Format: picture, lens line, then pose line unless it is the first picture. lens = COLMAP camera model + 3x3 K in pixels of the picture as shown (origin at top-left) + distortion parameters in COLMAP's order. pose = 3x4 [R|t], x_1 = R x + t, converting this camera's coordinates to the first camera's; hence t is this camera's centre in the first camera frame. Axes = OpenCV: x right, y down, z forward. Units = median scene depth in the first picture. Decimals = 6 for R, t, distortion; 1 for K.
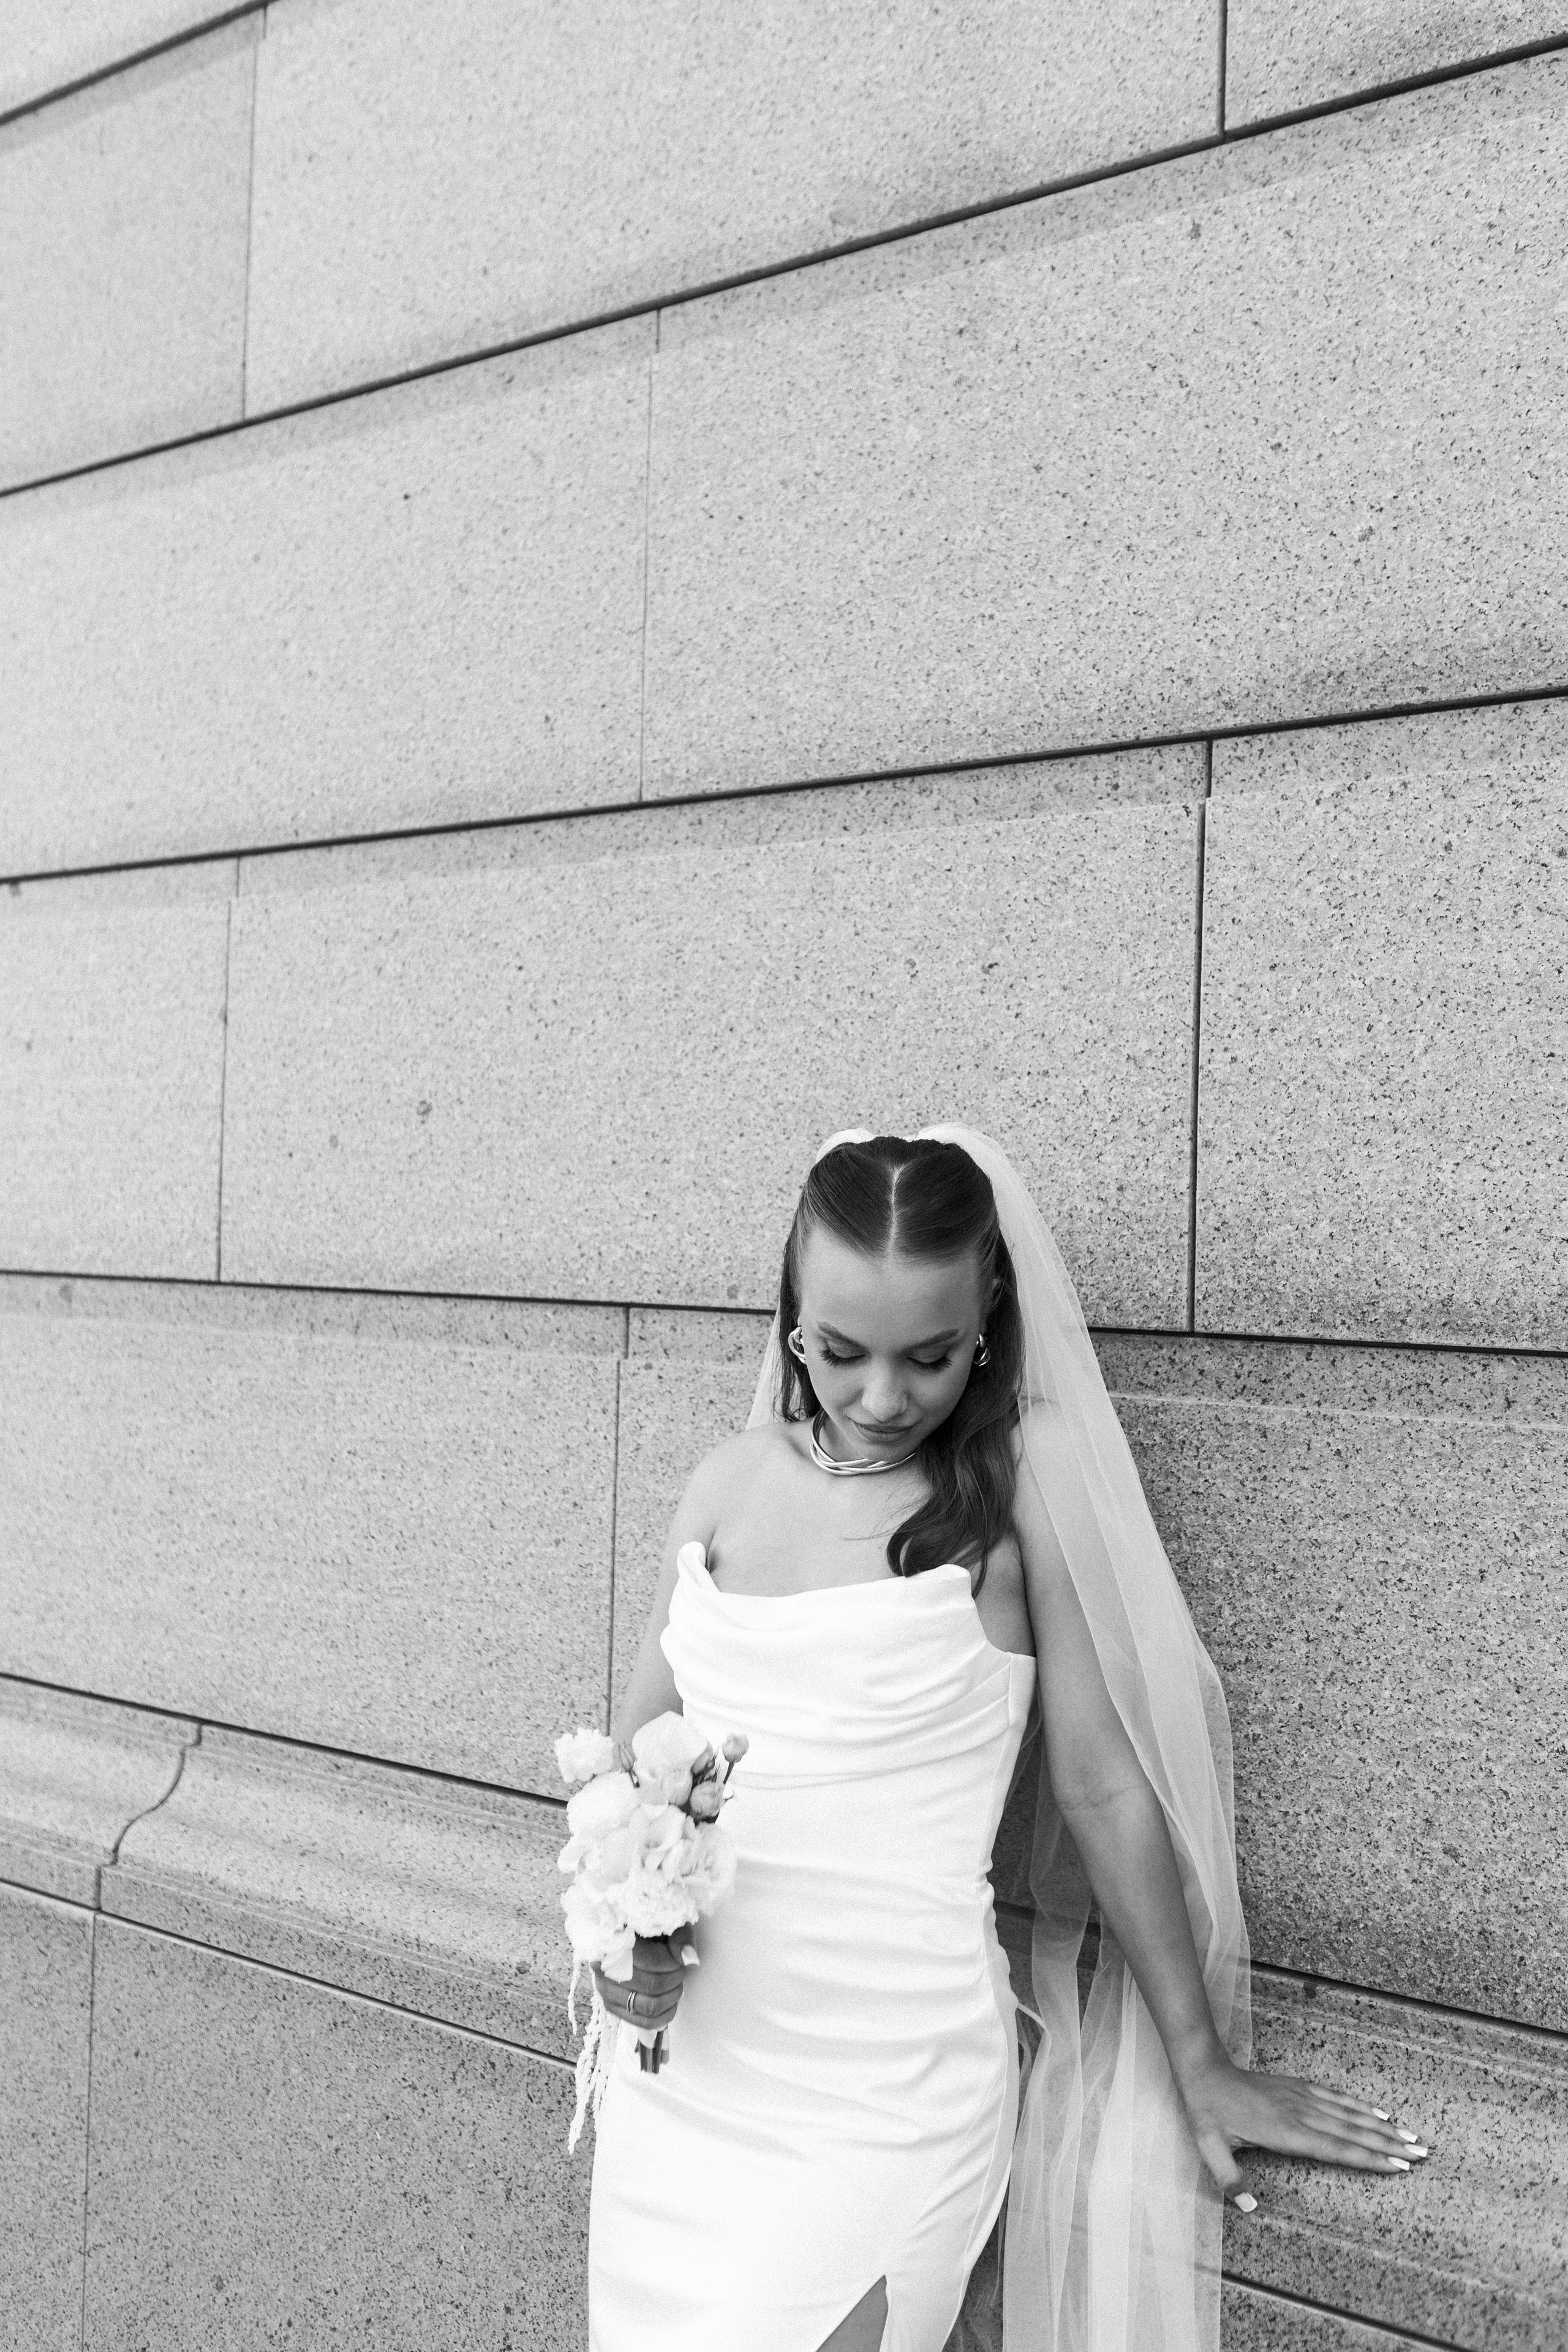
lens RADIAL K [[2227.2, 0, 808.8], [0, 2227.2, 1191.8], [0, 0, 1]] dist [0.043153, -0.118109]
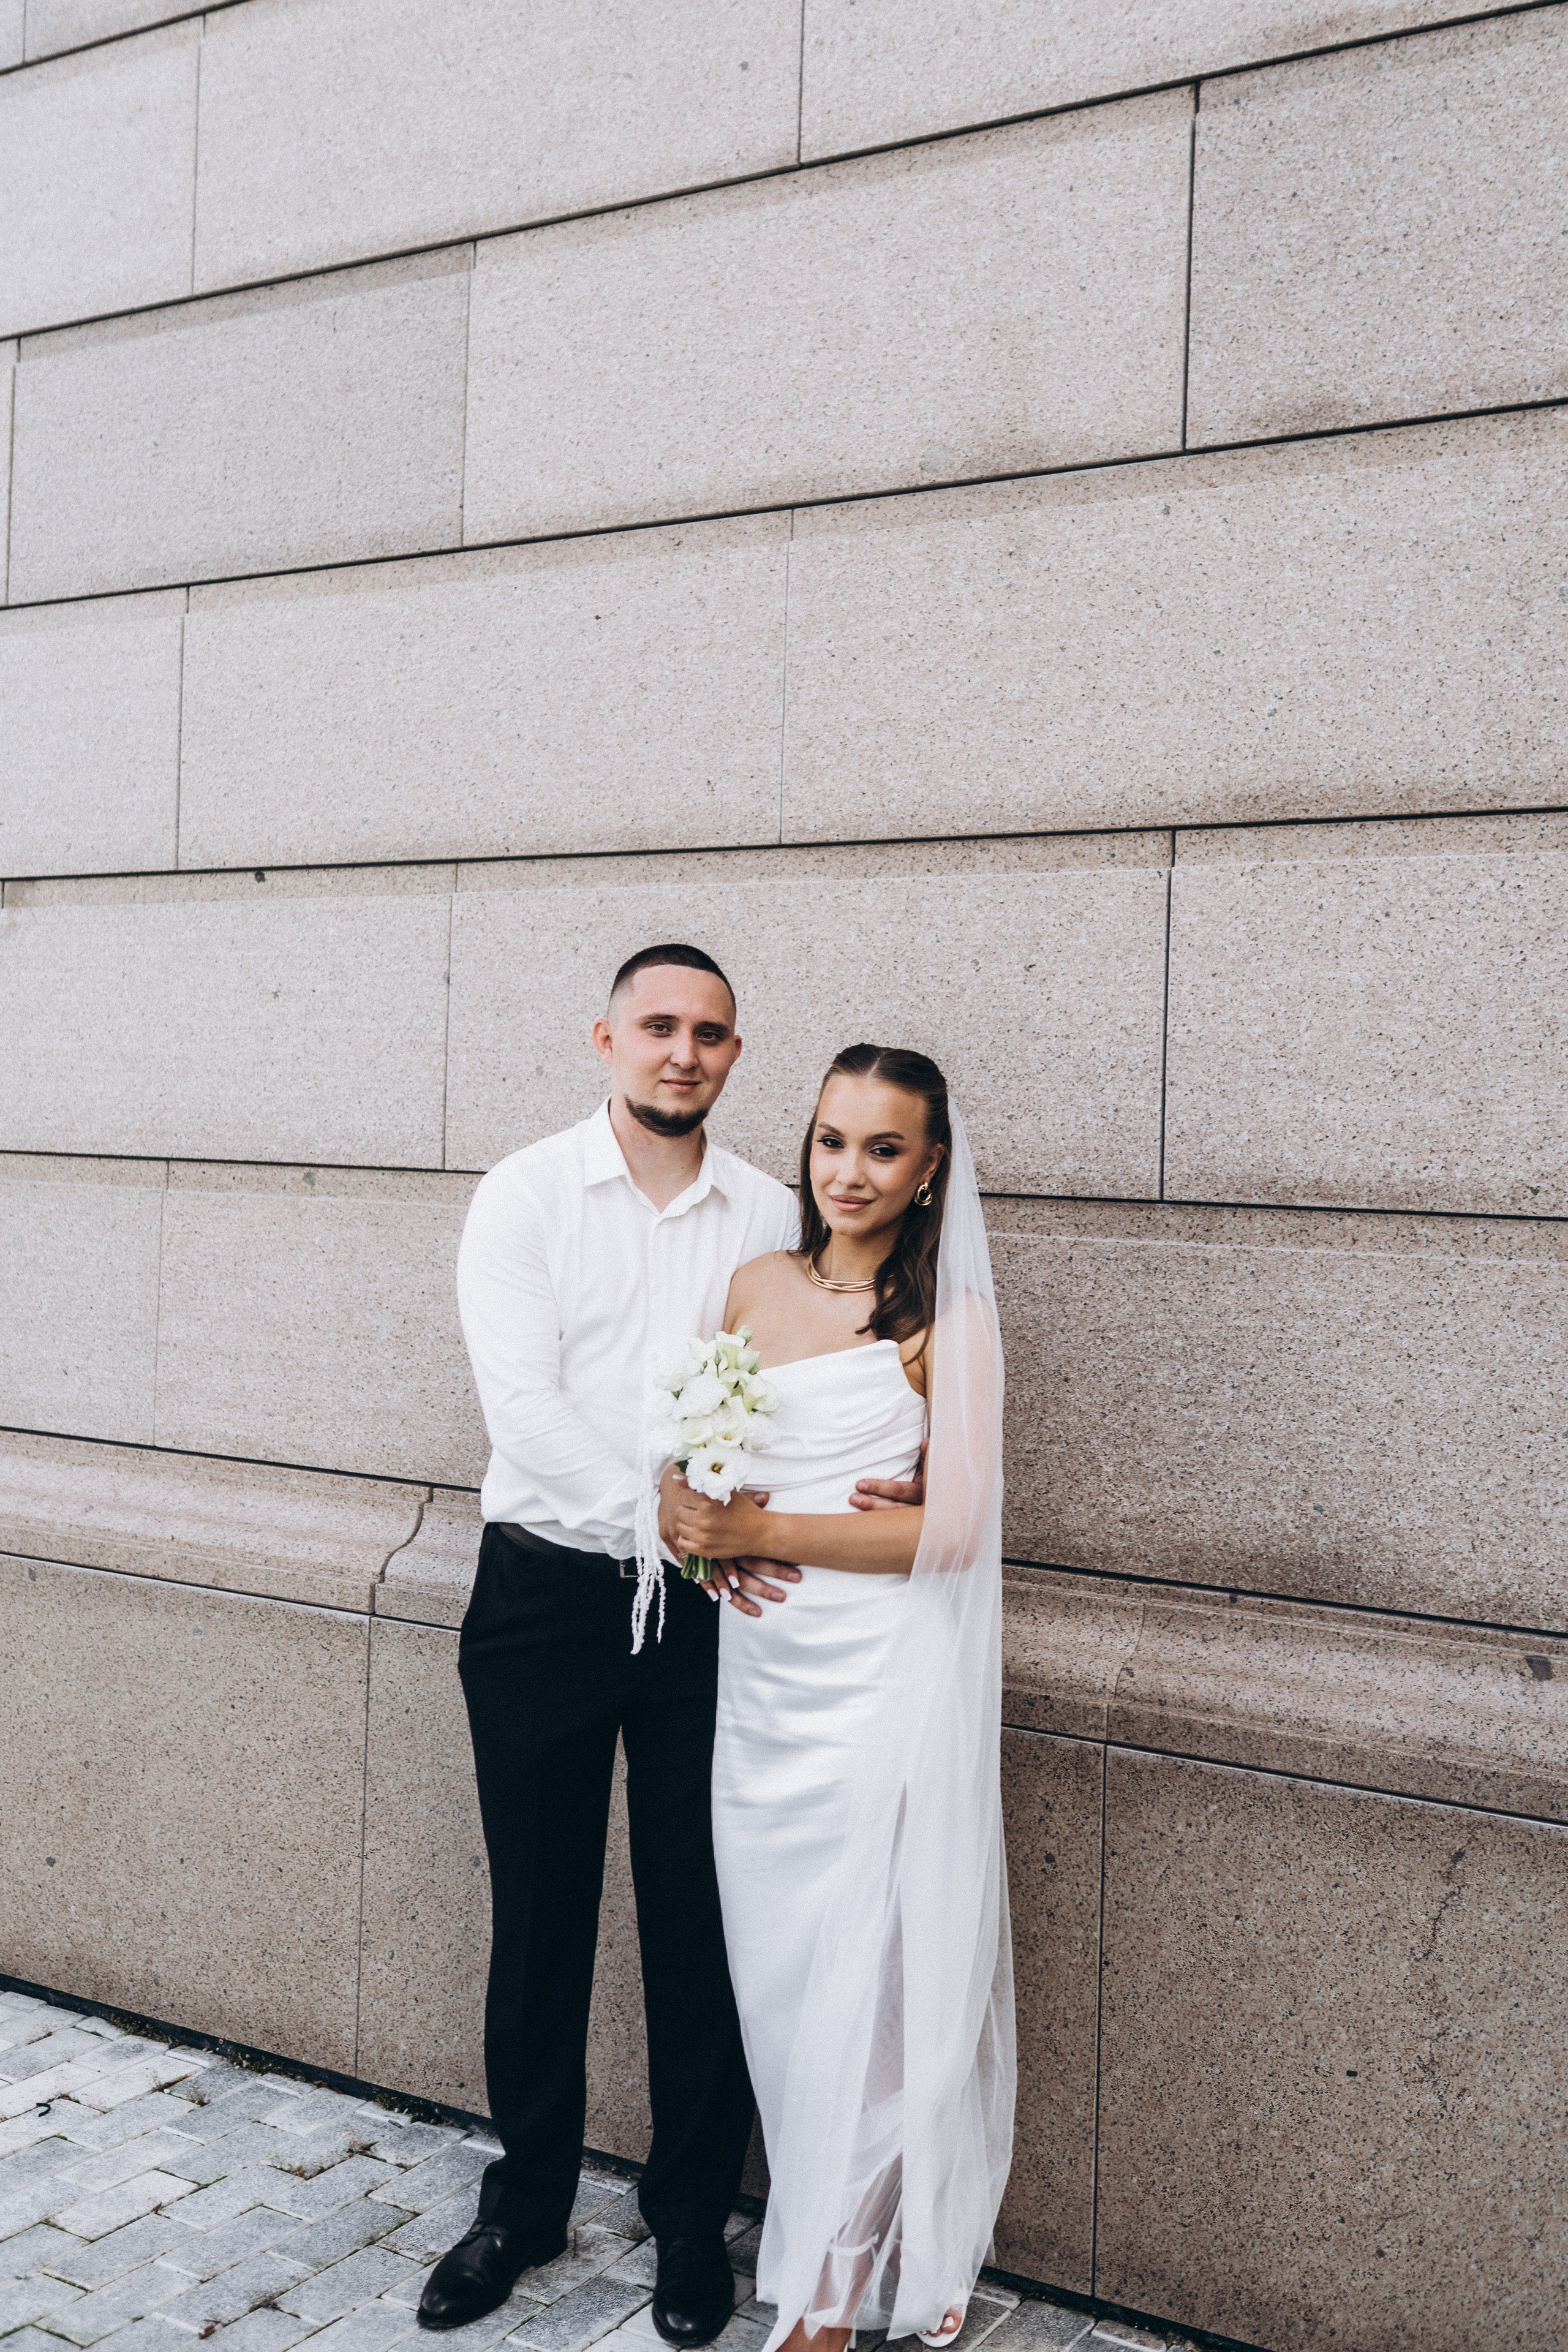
lens RADIAL K [[2406.7, 0, 785.5], [0, 2406.7, 1111.3], [0, 0, 1]] dist [0.010935, -0.009519]
pose [[0.997481, 0.003490, 0.070842, -0.196616], [-0.004314, 0.999925, 0.011482, -0.017713], [-0.070797, -0.011759, 0.997421, -0.629510]]
